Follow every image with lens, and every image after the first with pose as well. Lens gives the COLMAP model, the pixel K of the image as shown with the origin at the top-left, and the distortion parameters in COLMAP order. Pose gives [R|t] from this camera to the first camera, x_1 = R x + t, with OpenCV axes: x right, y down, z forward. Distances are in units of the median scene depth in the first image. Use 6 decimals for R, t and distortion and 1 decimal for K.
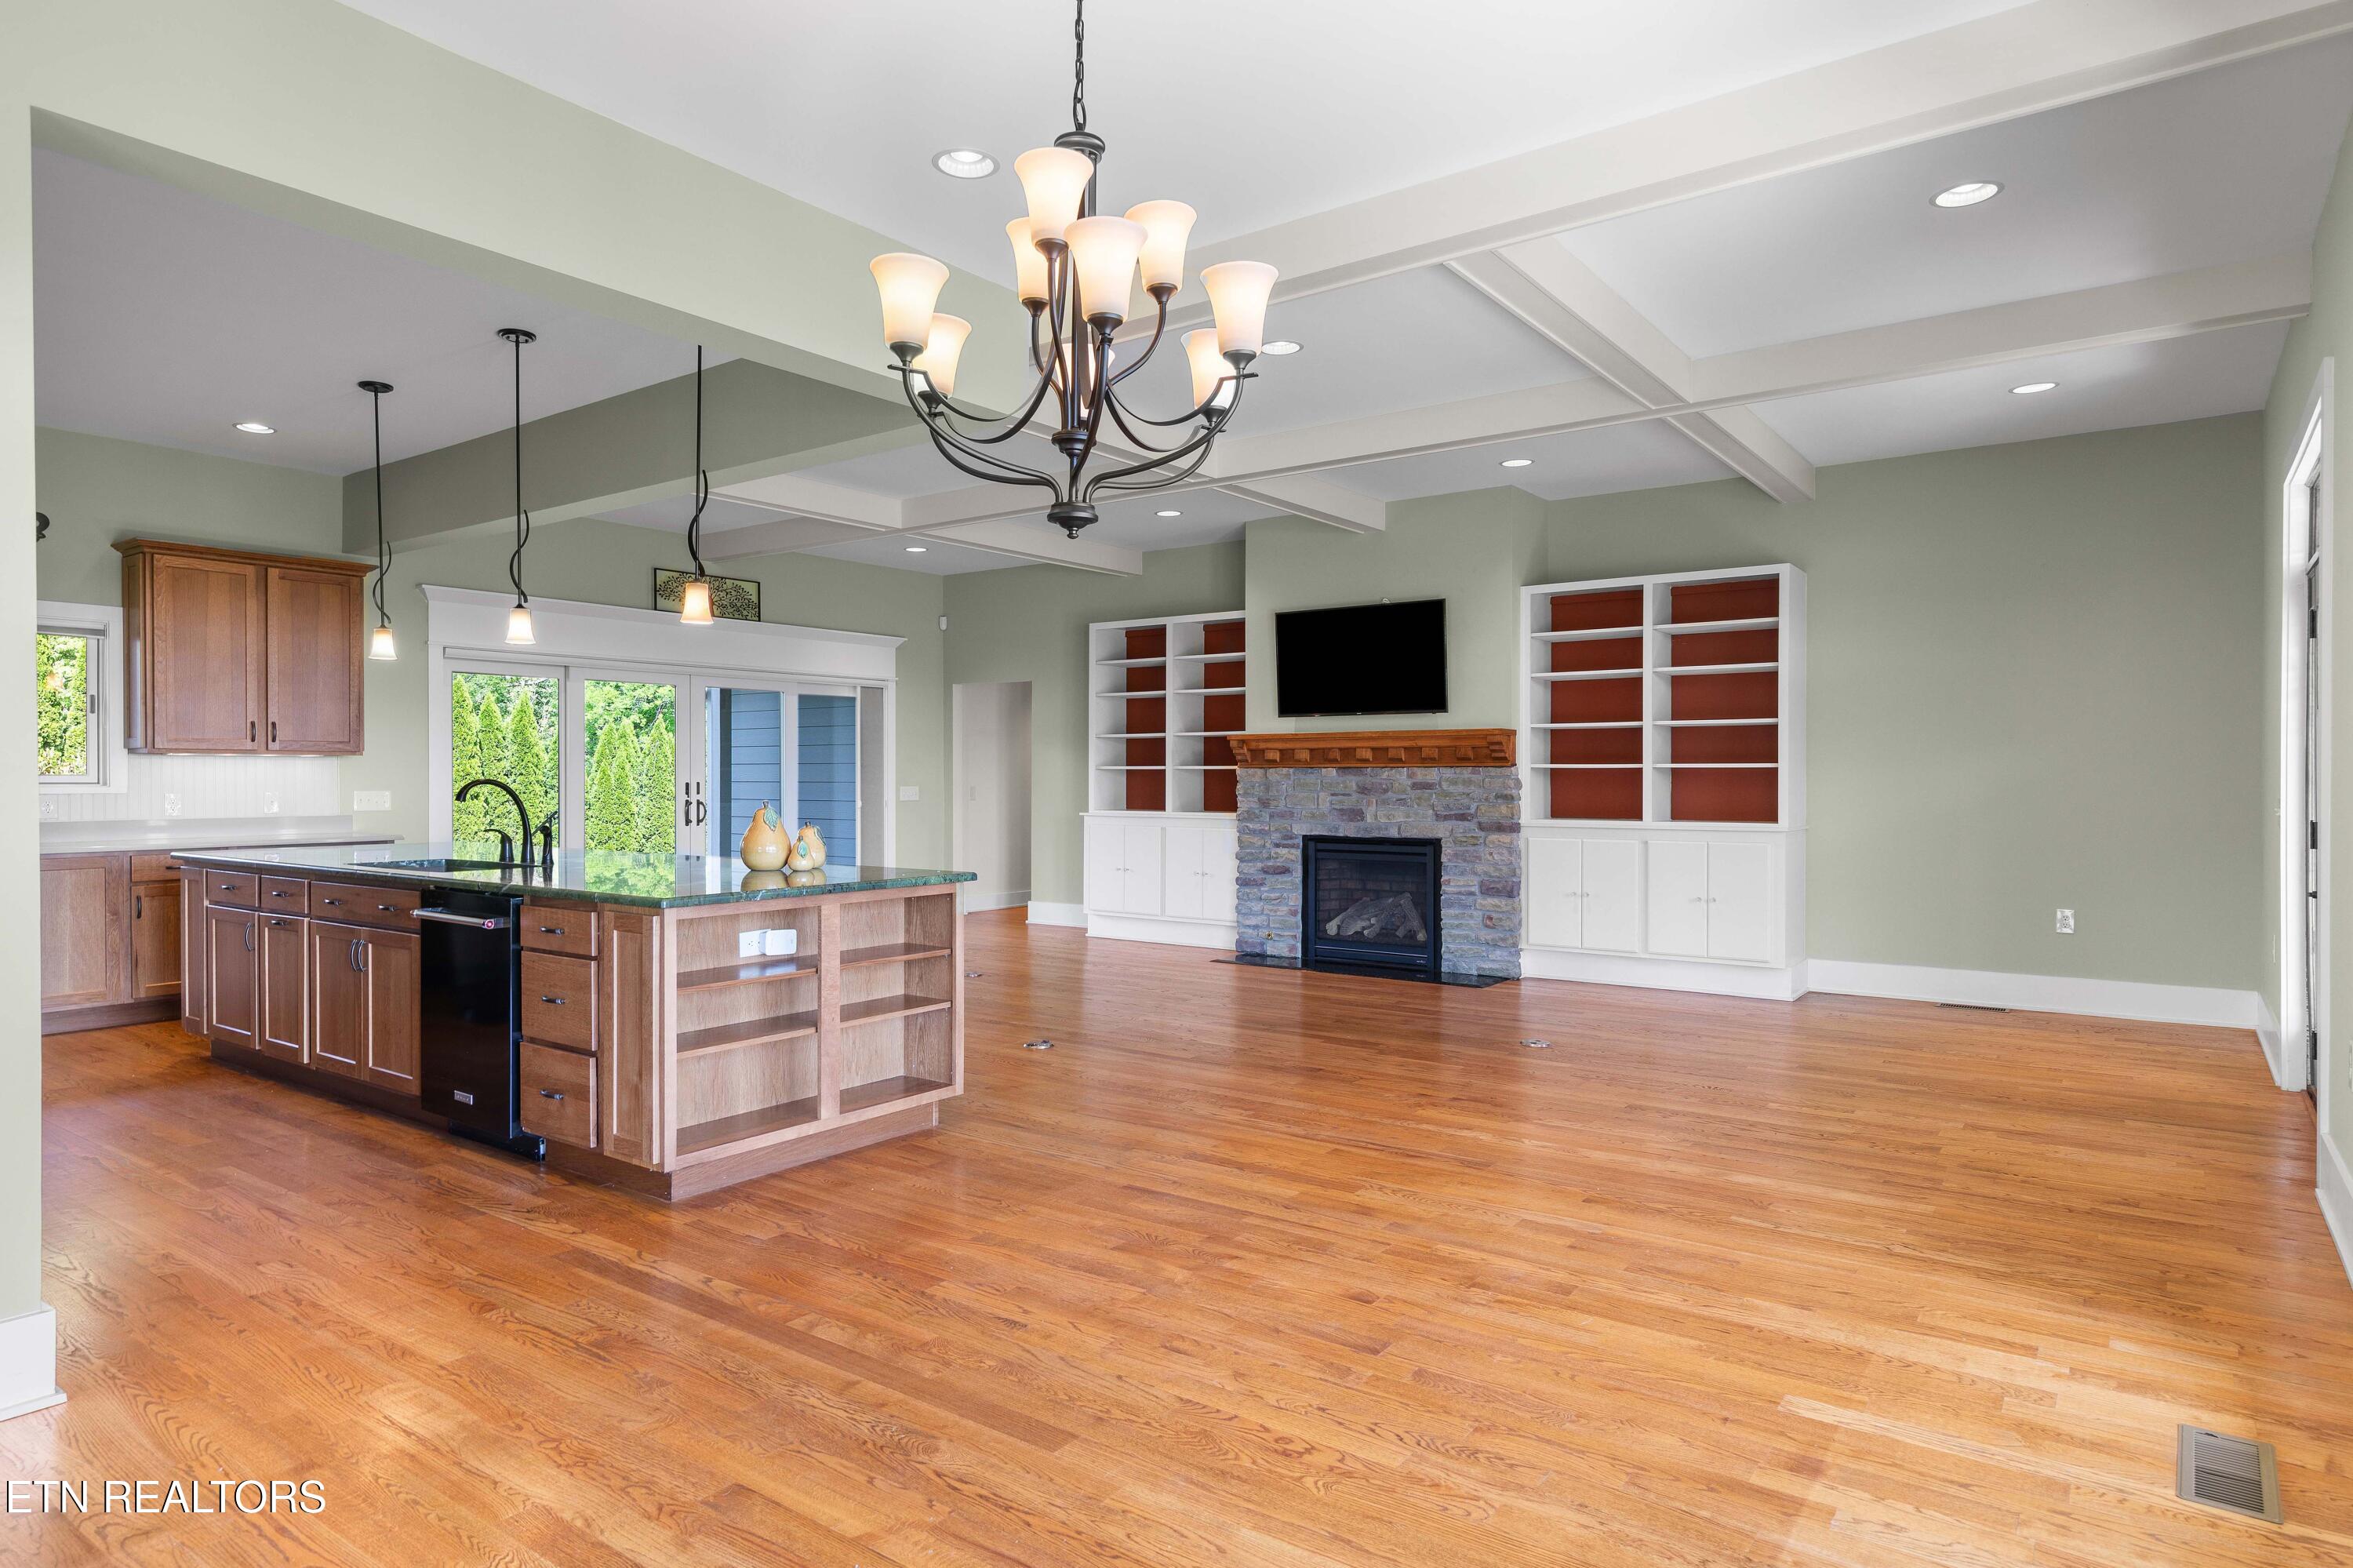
lens RADIAL K [[1340.3, 0, 1152.9], [0, 1340.3, 780.9], [0, 0, 1]] dist [0.013692, 0.000247]
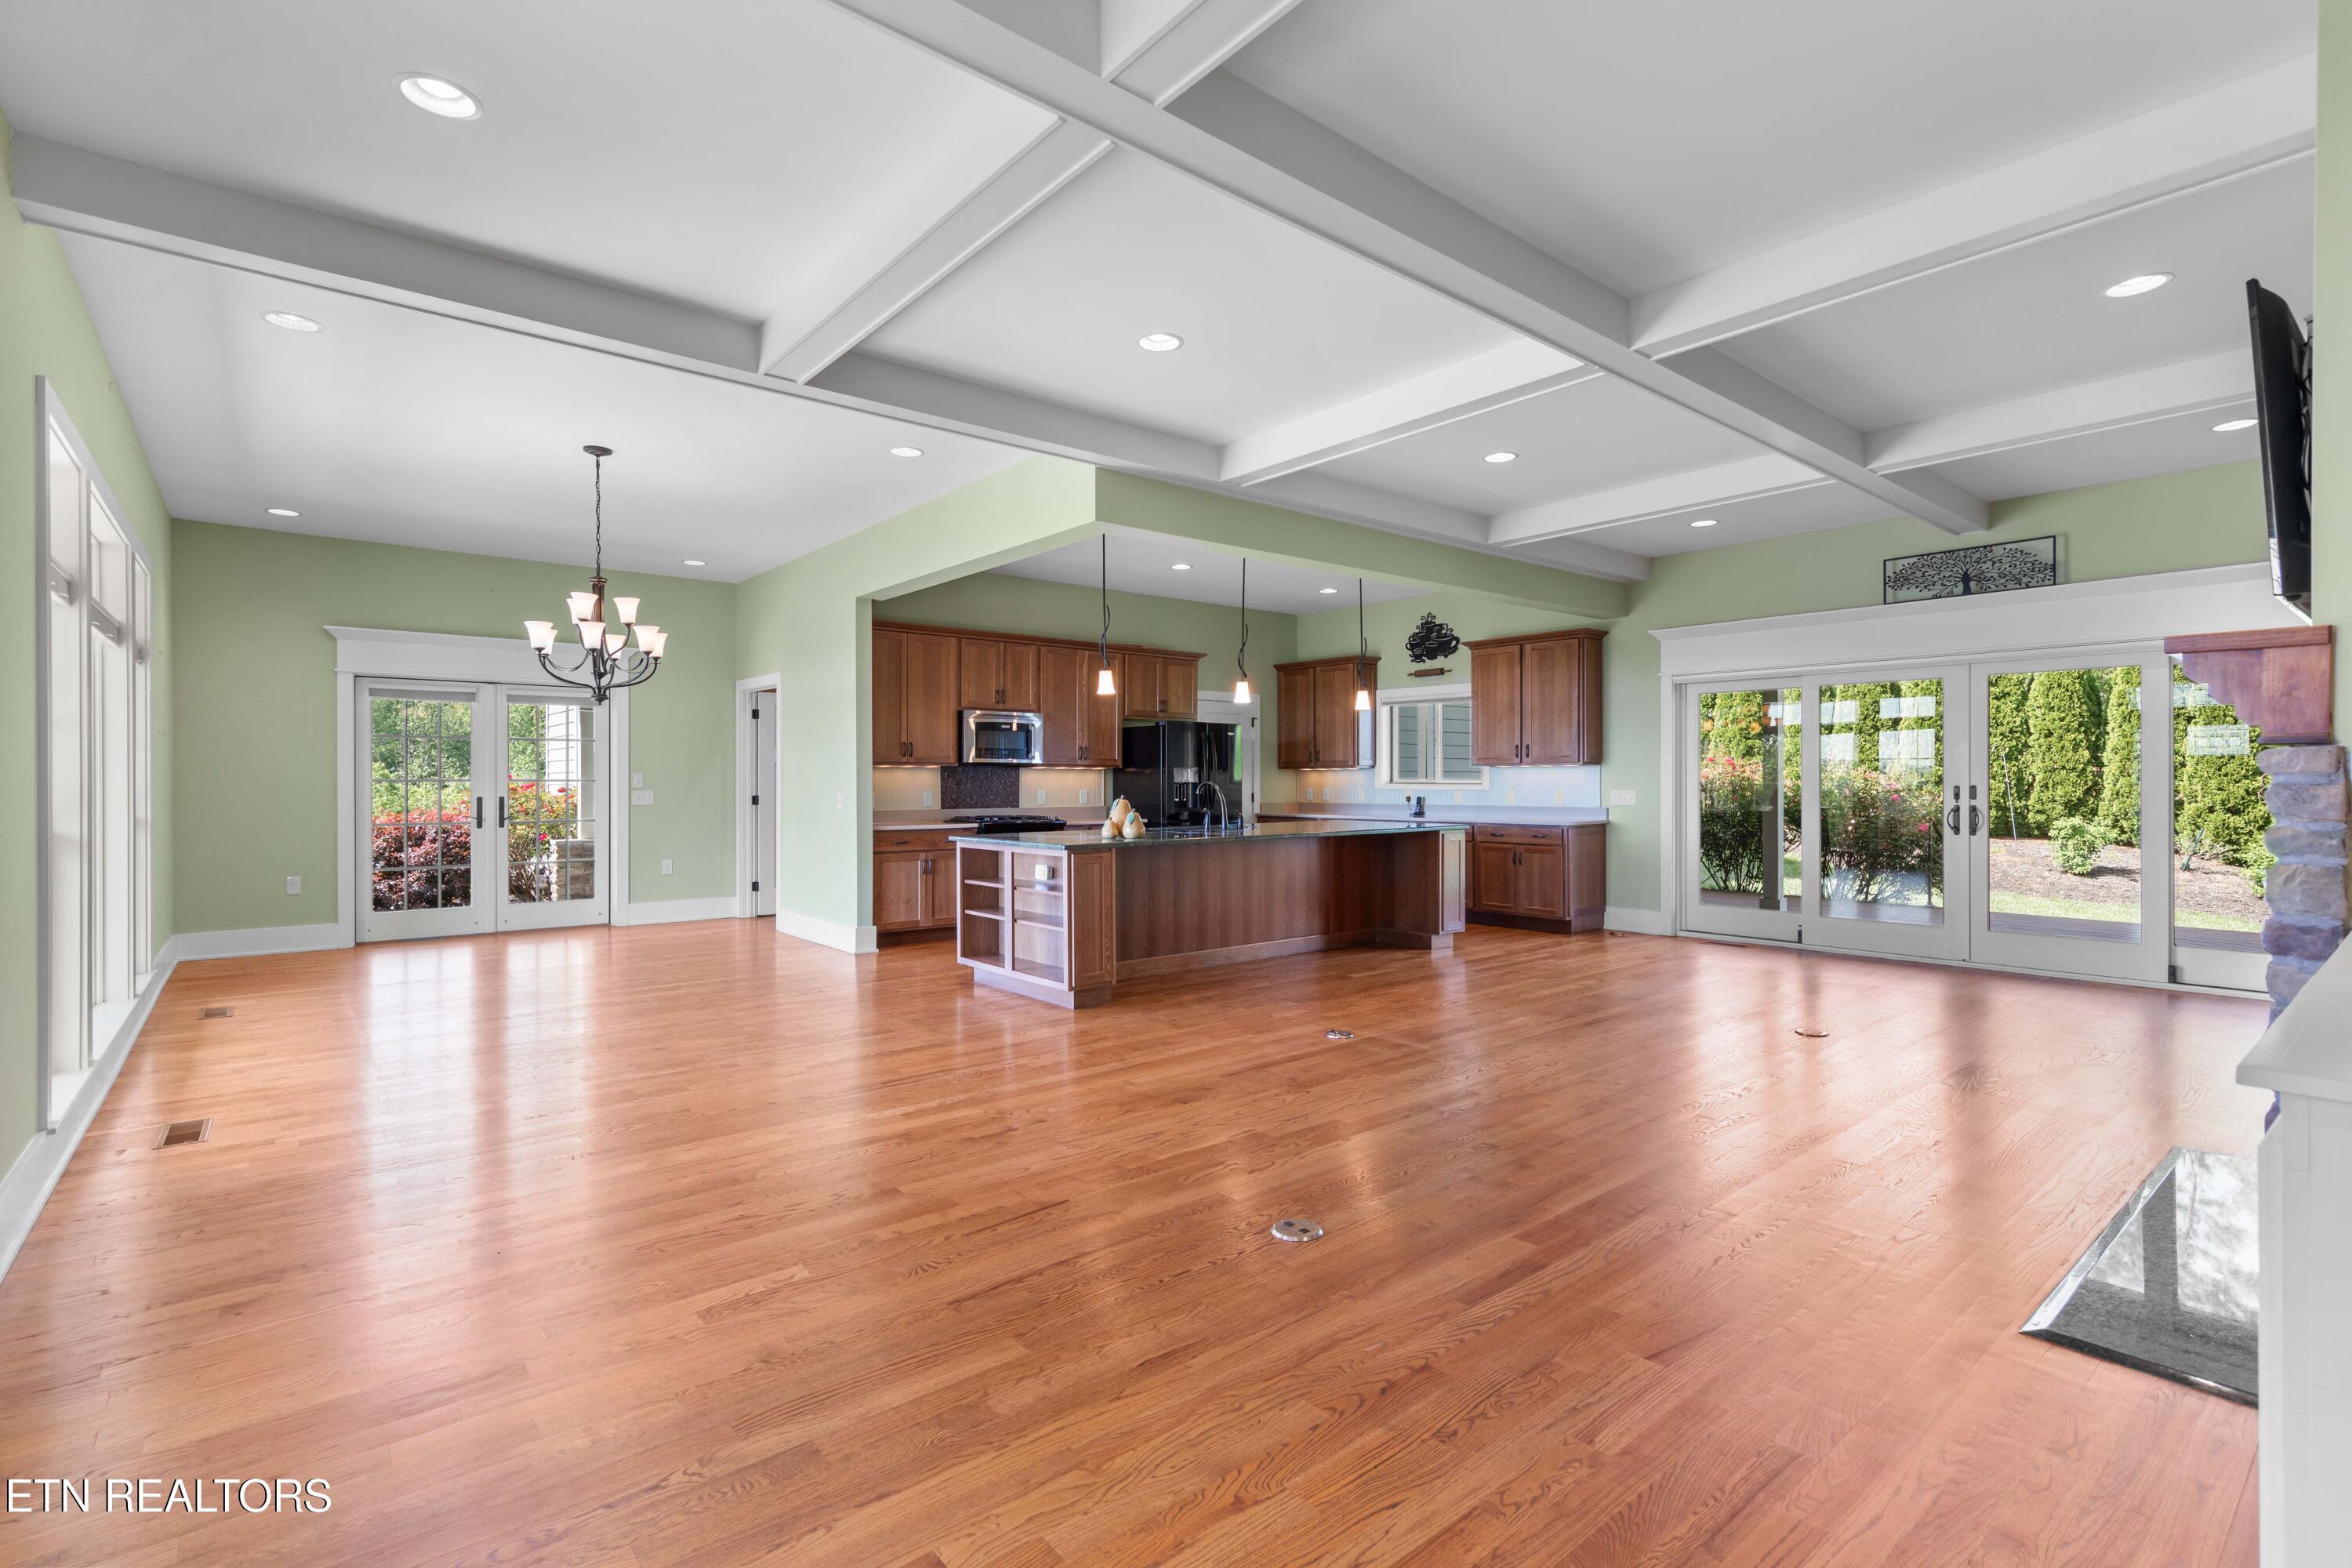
lens RADIAL K [[1086.2, 0, 1169.5], [0, 1086.2, 779.0], [0, 0, 1]] dist [0.004786, 0.000471]
pose [[-0.243988, -0.002723, -0.969774, 1.227095], [-0.001908, 0.999995, -0.002327, -0.001603], [0.969776, 0.001283, -0.243992, 1.715133]]
